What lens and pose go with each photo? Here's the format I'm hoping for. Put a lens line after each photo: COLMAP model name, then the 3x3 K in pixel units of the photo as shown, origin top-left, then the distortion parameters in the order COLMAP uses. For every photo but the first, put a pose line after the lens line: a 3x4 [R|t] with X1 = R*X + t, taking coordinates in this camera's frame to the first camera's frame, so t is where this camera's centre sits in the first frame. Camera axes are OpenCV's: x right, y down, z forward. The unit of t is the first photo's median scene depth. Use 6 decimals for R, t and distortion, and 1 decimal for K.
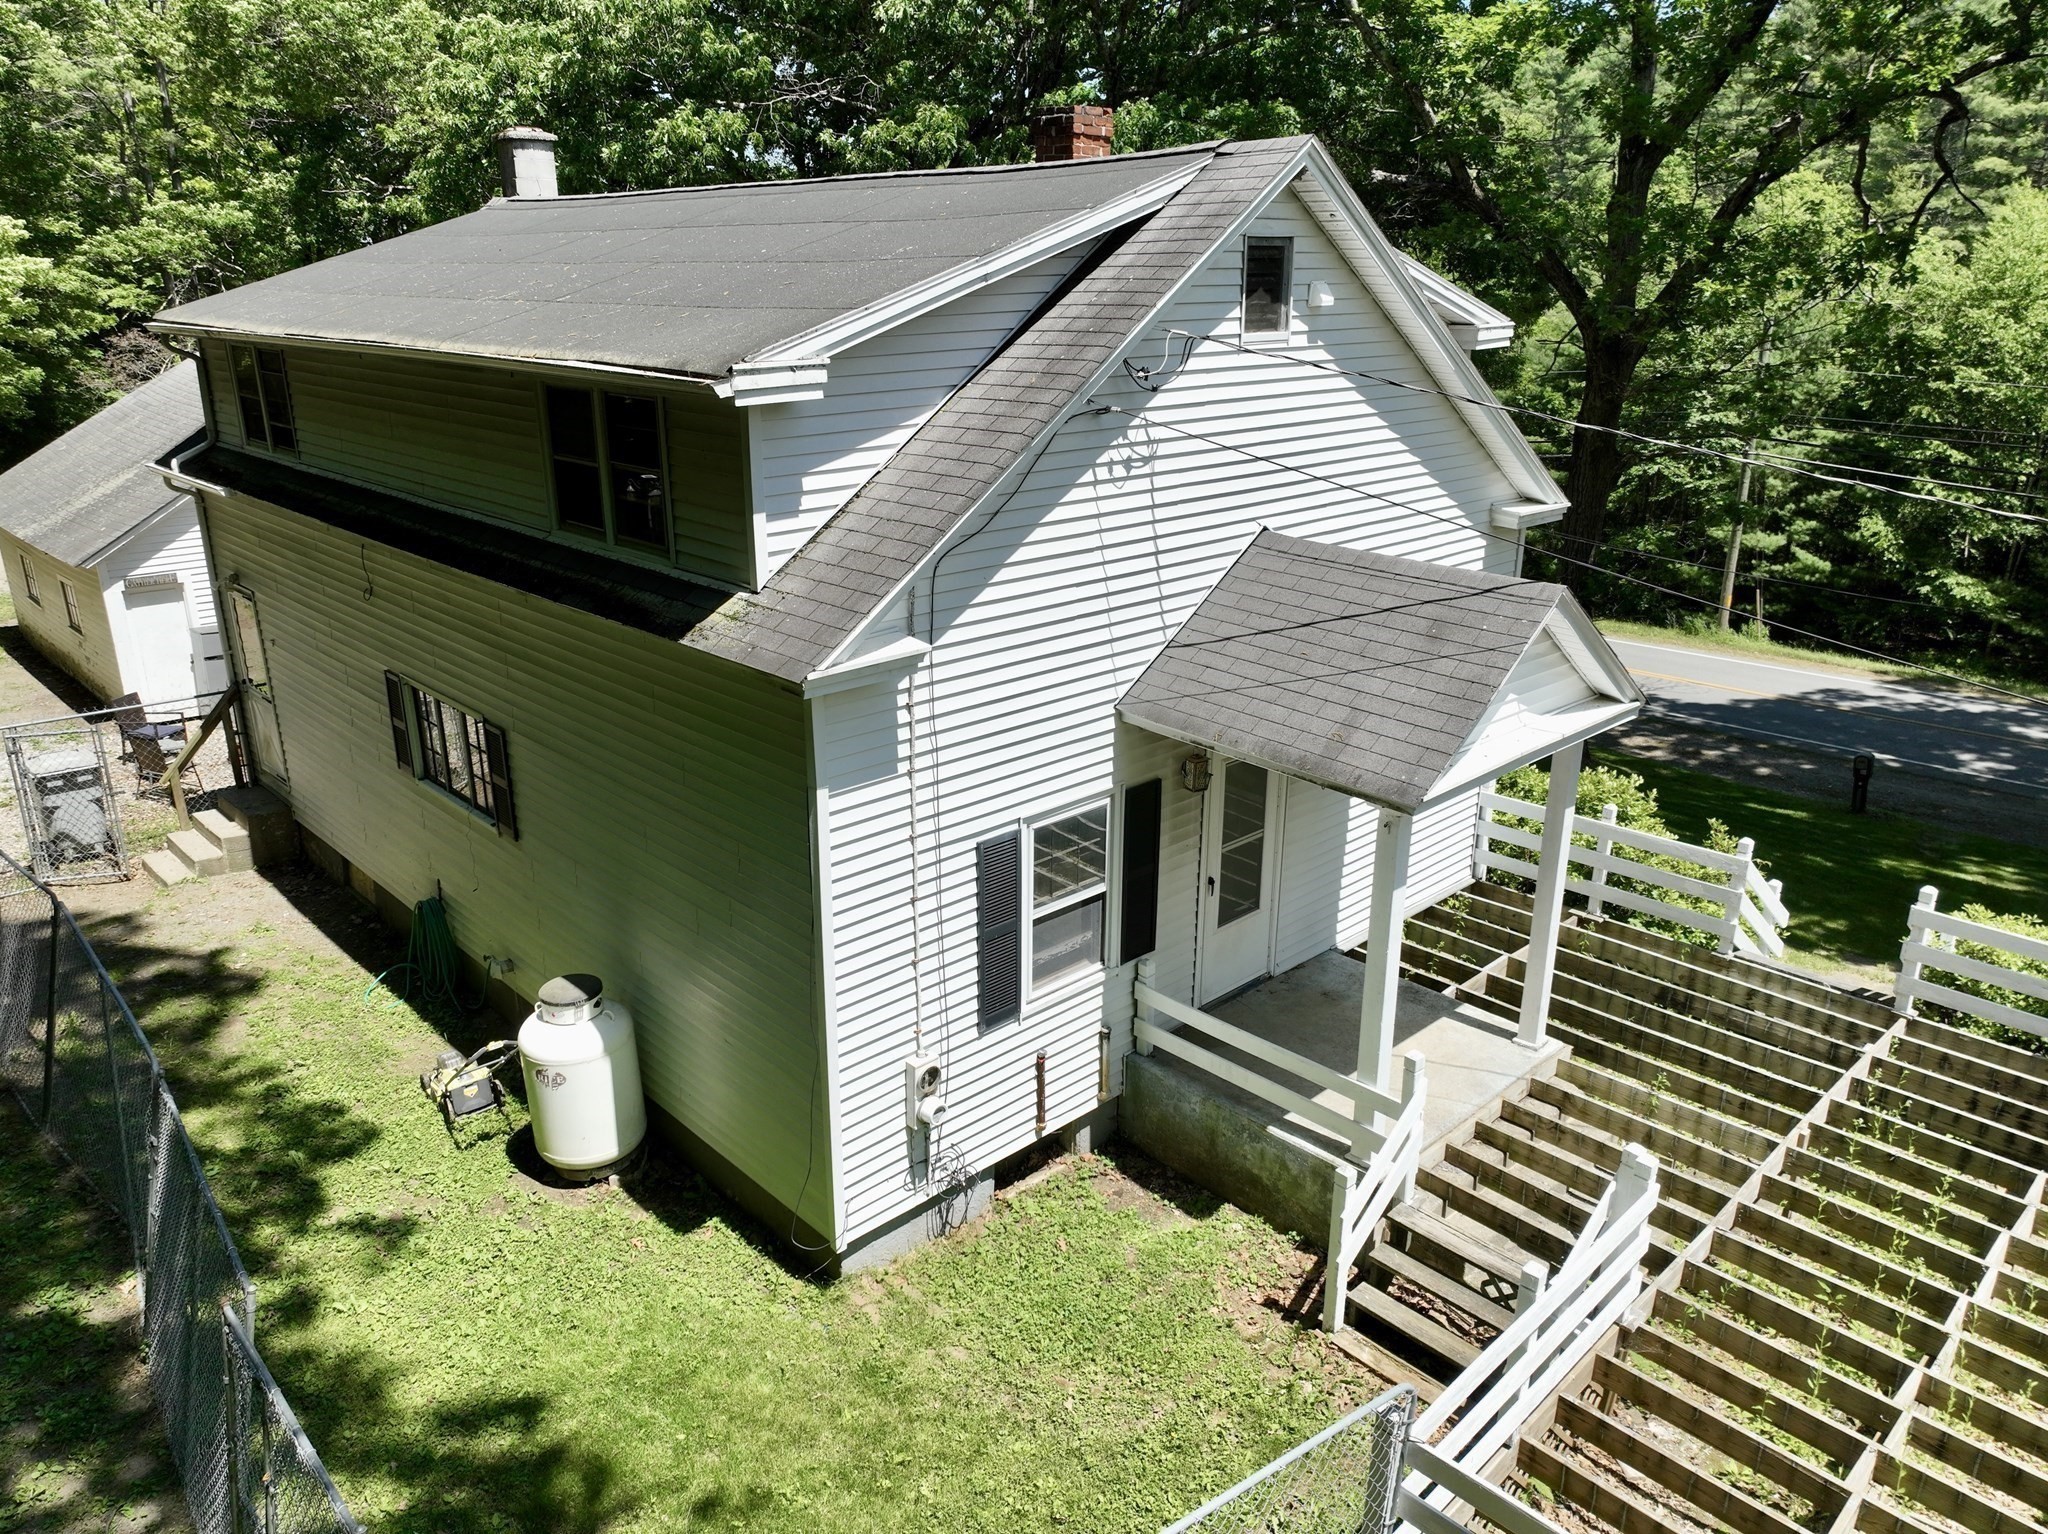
lens RADIAL K [[1443.3, 0, 1023.3], [0, 1443.3, 782.5], [0, 0, 1]] dist [-0.000141, 0.011760]
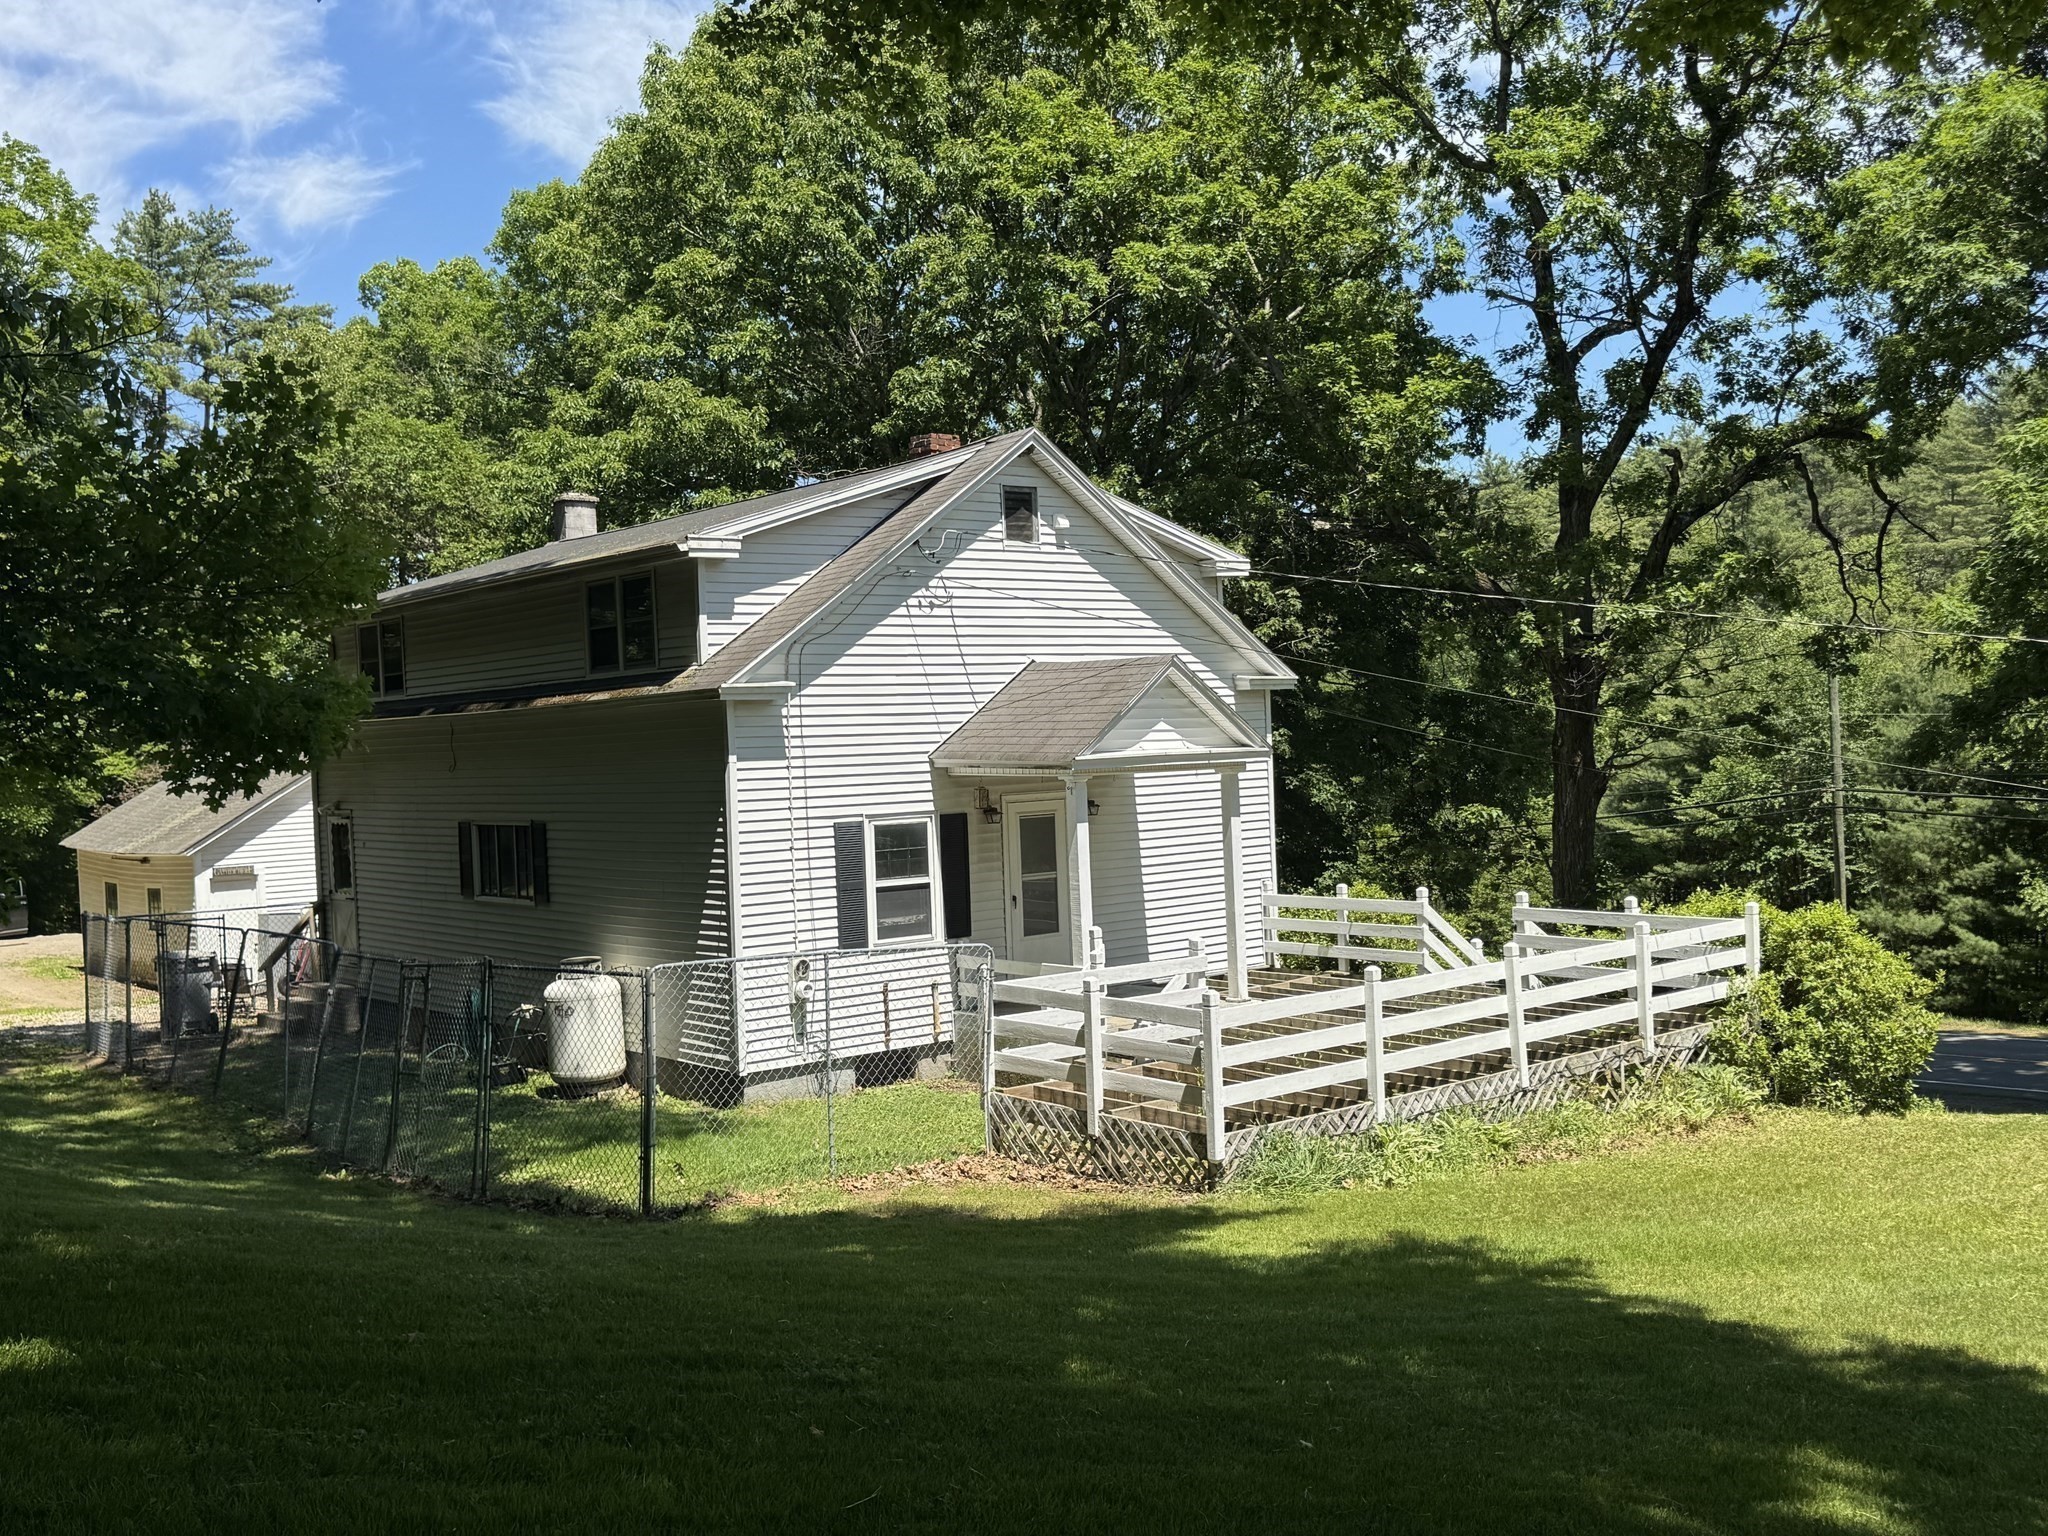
lens RADIAL K [[1903.5, 0, 1025.3], [0, 1903.5, 822.9], [0, 0, 1]] dist [0.087321, 0.000000]
pose [[0.997012, -0.034758, -0.068978, 0.292937], [0.012732, 0.954768, -0.297079, 0.603573], [0.076184, 0.295313, 0.952358, -0.914323]]
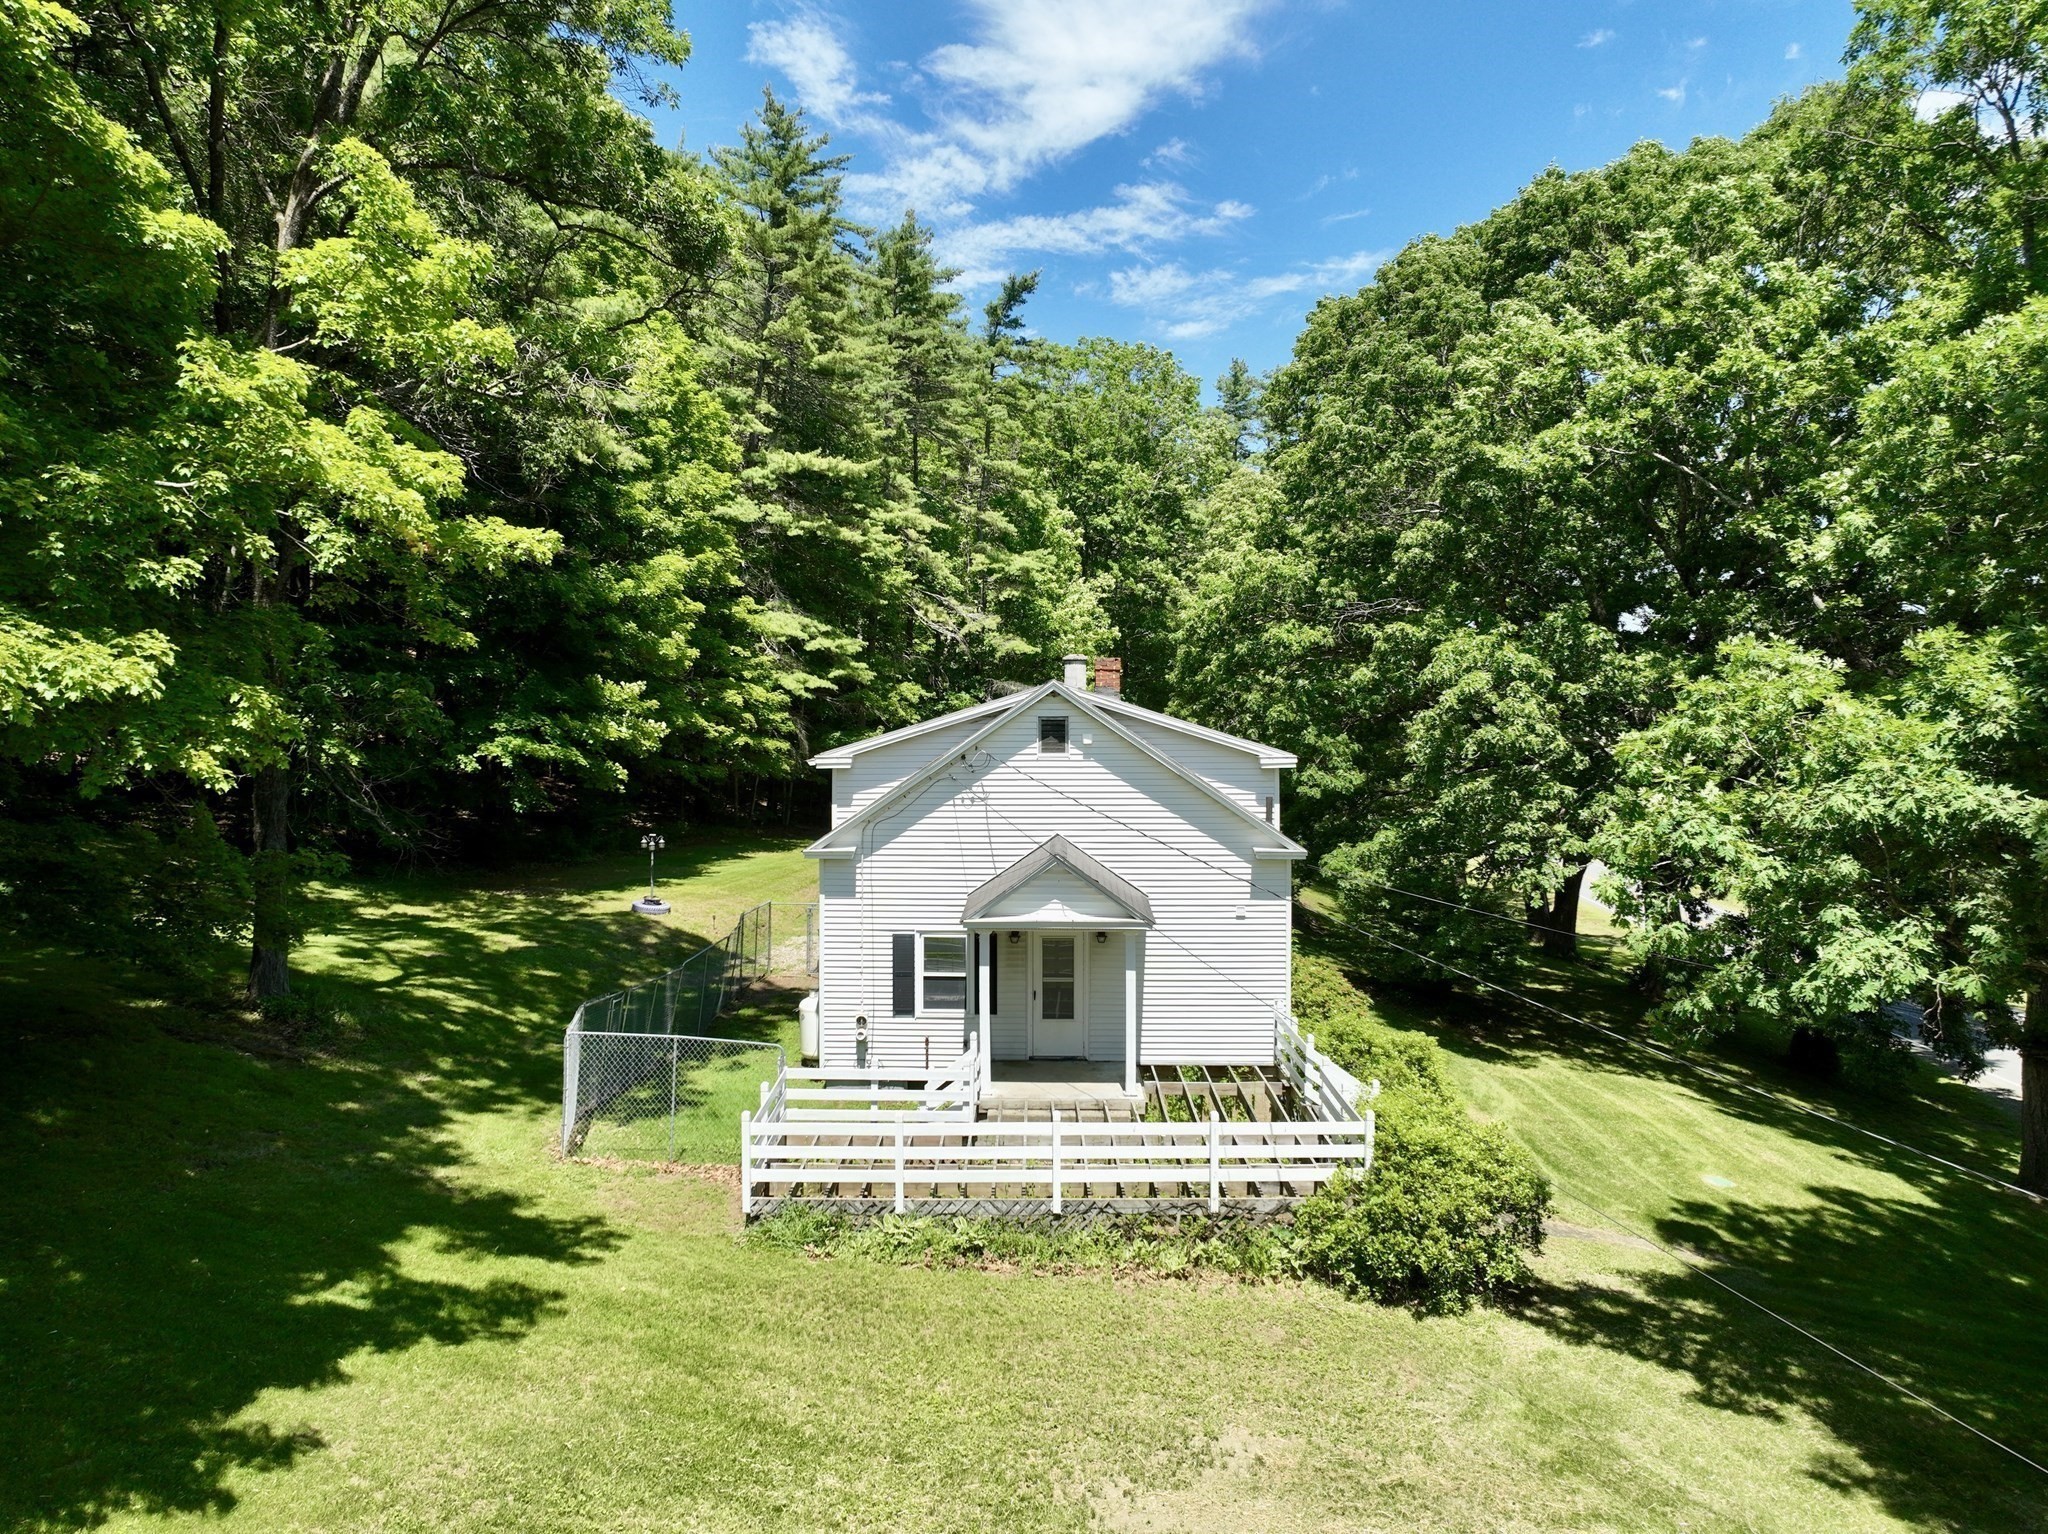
lens RADIAL K [[1443.3, 0, 1033.0], [0, 1443.3, 785.3], [0, 0, 1]] dist [-0.000141, 0.011760]
pose [[0.722417, 0.043073, -0.690114, 1.715270], [-0.236372, 0.953315, -0.187935, 0.191073], [0.649801, 0.298891, 0.698872, -0.658828]]
